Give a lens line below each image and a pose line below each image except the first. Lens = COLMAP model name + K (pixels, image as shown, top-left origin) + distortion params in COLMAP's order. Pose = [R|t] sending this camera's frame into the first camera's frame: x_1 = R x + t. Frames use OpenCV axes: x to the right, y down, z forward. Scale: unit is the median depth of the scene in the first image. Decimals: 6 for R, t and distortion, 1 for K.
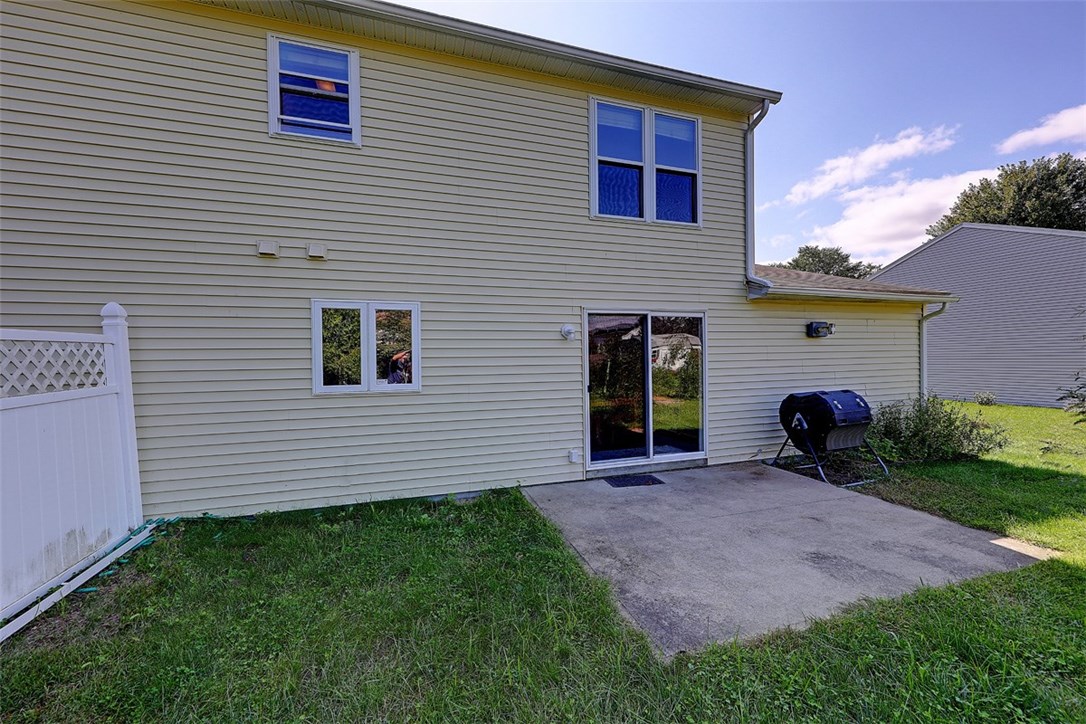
lens RADIAL K [[414.5, 0, 543.0], [0, 414.5, 362.0], [0, 0, 1]] dist [0.003221, -0.000236]
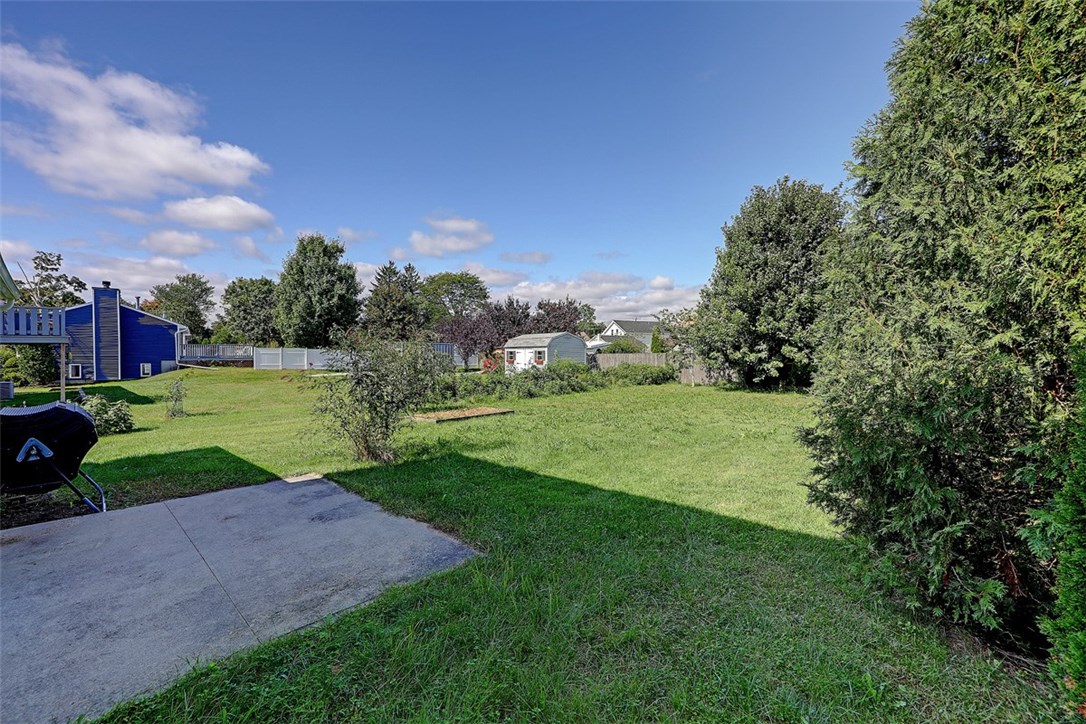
lens RADIAL K [[451.7, 0, 543.0], [0, 451.7, 362.0], [0, 0, 1]] dist [0.009008, 0.000057]
pose [[-0.477818, 0.002311, 0.878456, -0.693504], [0.021062, 0.999739, 0.008826, 0.009409], [-0.878207, 0.022720, -0.477742, 0.886480]]
